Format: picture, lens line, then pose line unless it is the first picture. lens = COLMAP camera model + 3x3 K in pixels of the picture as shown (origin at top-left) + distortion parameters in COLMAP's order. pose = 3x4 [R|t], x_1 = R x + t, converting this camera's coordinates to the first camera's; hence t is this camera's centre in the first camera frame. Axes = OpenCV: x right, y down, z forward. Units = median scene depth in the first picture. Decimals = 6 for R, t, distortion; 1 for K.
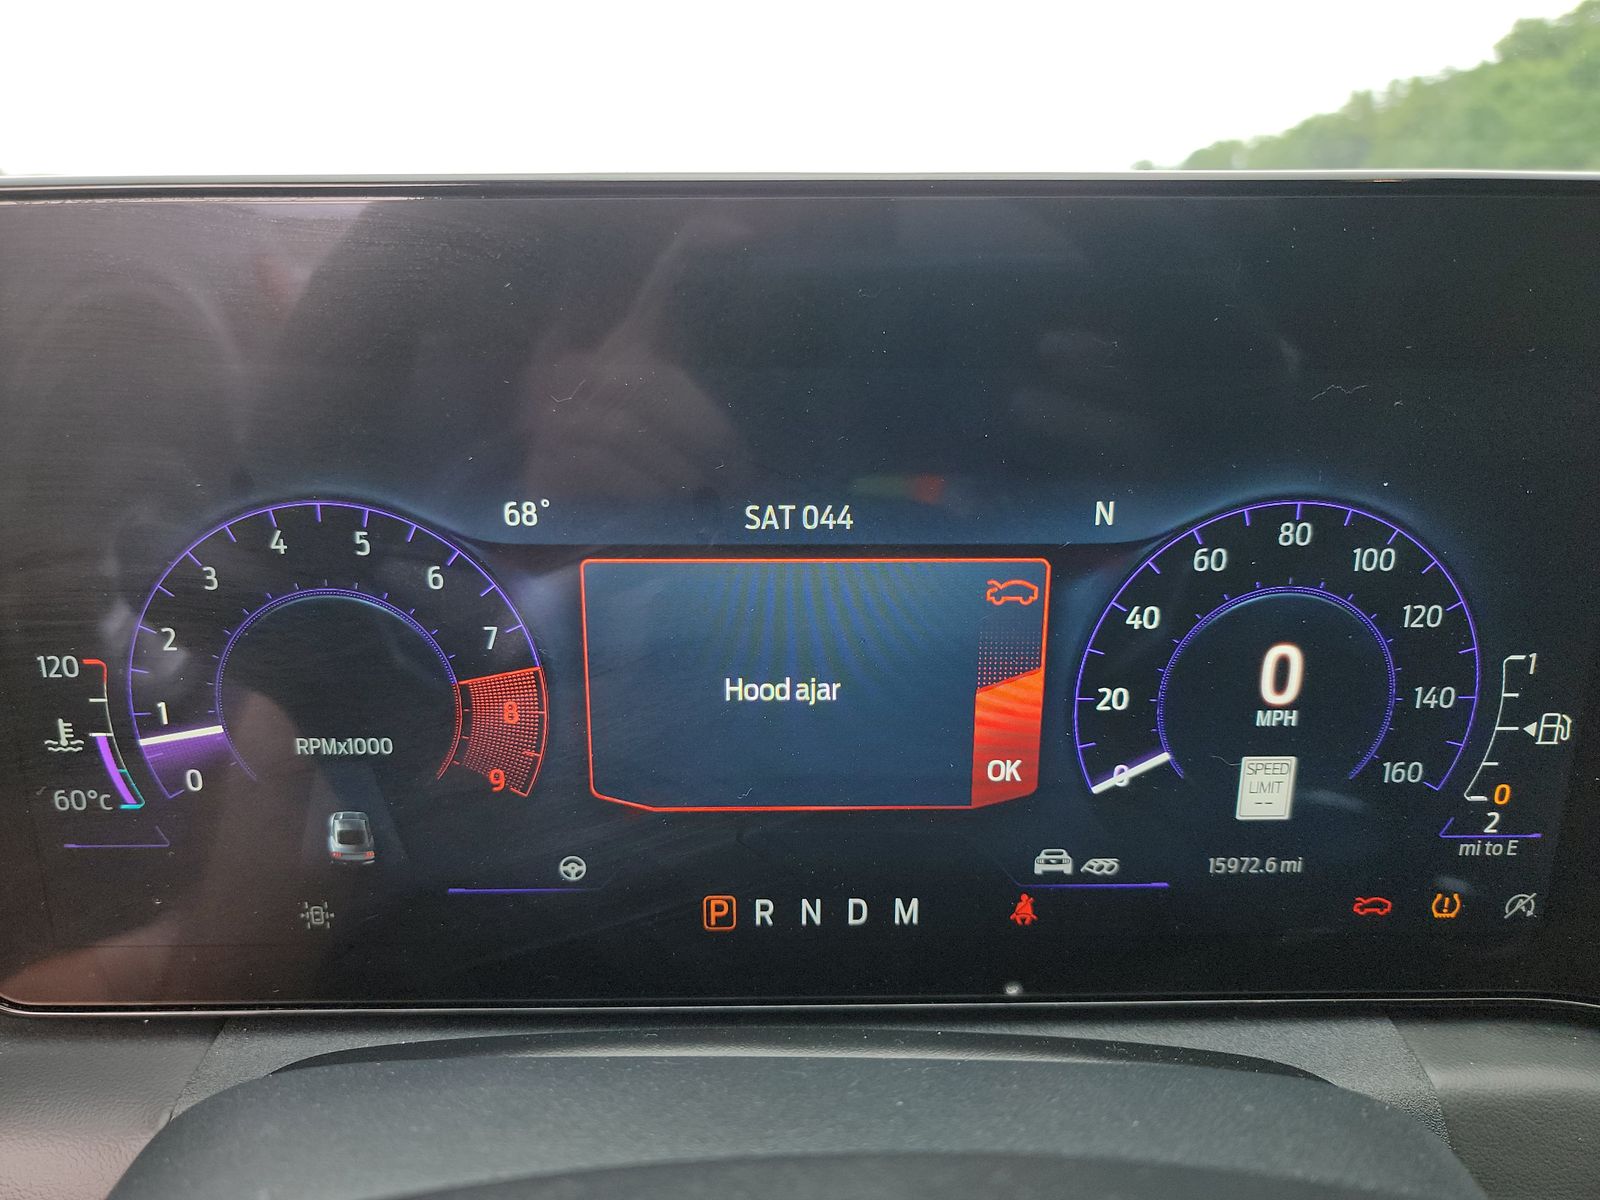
lens RADIAL K [[1112.6, 0, 801.5], [0, 1112.6, 597.1], [0, 0, 1]] dist [0.069630, 0.000239]
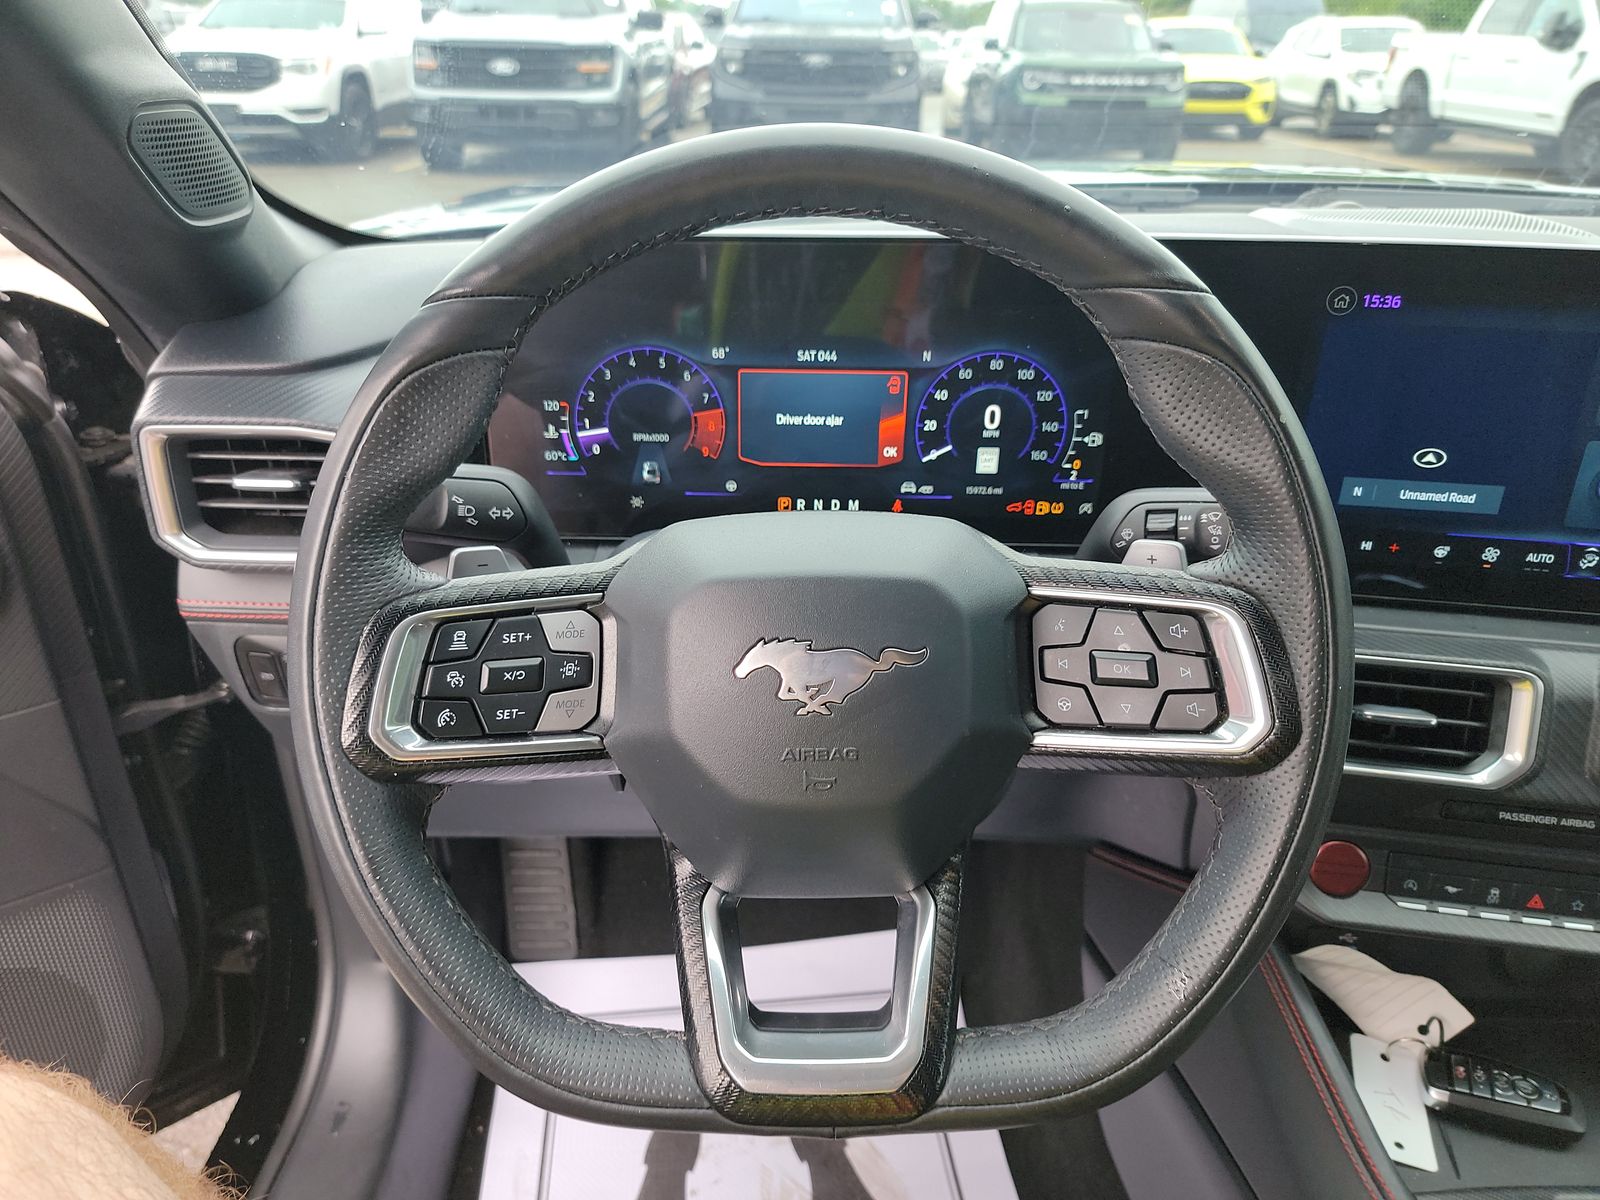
lens RADIAL K [[1112.6, 0, 800.5], [0, 1112.6, 607.5], [0, 0, 1]] dist [0.069630, 0.000239]
pose [[0.999860, 0.016147, 0.004437, -0.043519], [-0.016697, 0.981453, 0.190975, 0.012229], [-0.001271, -0.191022, 0.981585, -1.749391]]
